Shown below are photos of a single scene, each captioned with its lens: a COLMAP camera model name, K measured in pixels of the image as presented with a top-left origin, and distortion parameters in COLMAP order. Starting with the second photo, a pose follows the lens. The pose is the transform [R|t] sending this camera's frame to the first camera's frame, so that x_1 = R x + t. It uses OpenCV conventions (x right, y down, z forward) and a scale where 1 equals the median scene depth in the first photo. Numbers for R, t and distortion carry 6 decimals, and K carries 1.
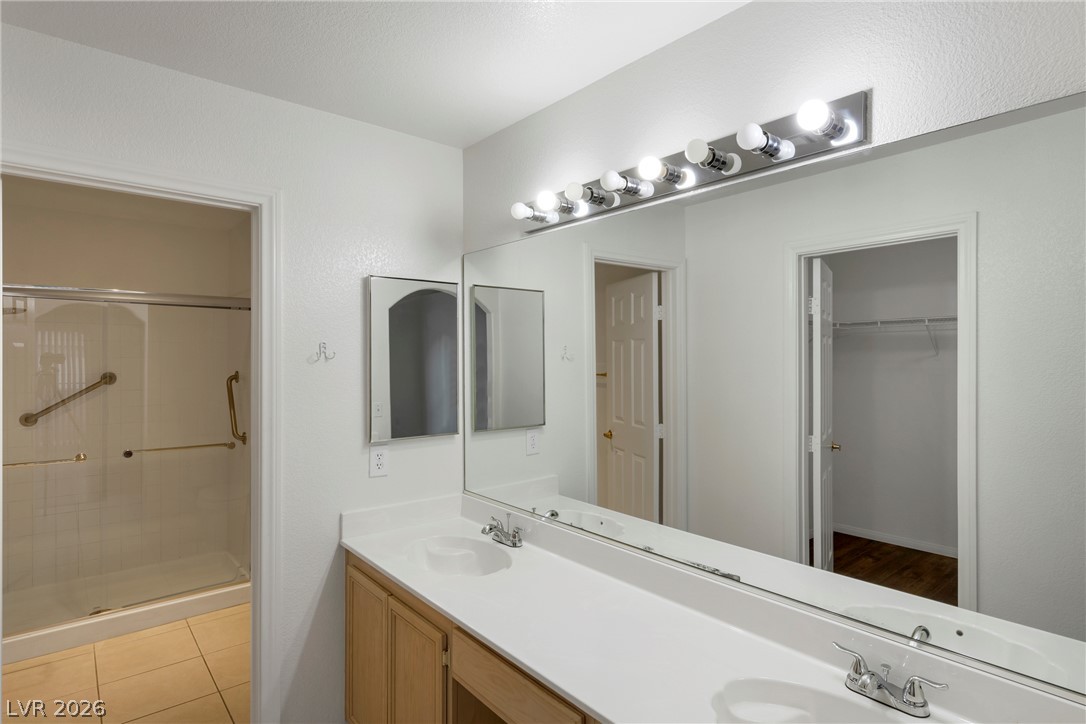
lens RADIAL K [[574.2, 0, 549.2], [0, 574.2, 359.5], [0, 0, 1]] dist [0.007798, -0.004985]
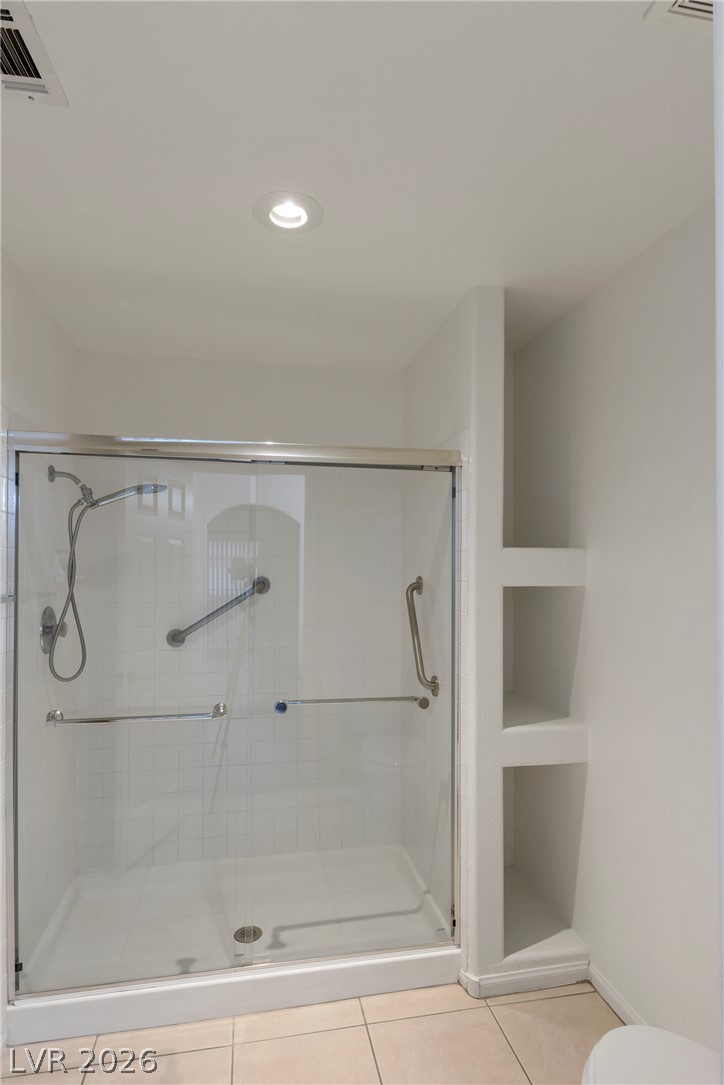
lens RADIAL K [[573.7, 0, 358.4], [0, 573.7, 547.7], [0, 0, 1]] dist [0.007798, -0.004985]
pose [[0.875188, -0.016898, -0.483488, -0.300292], [0.000957, 0.999448, -0.033198, 0.009656], [0.483782, 0.028592, 0.874721, 0.417011]]
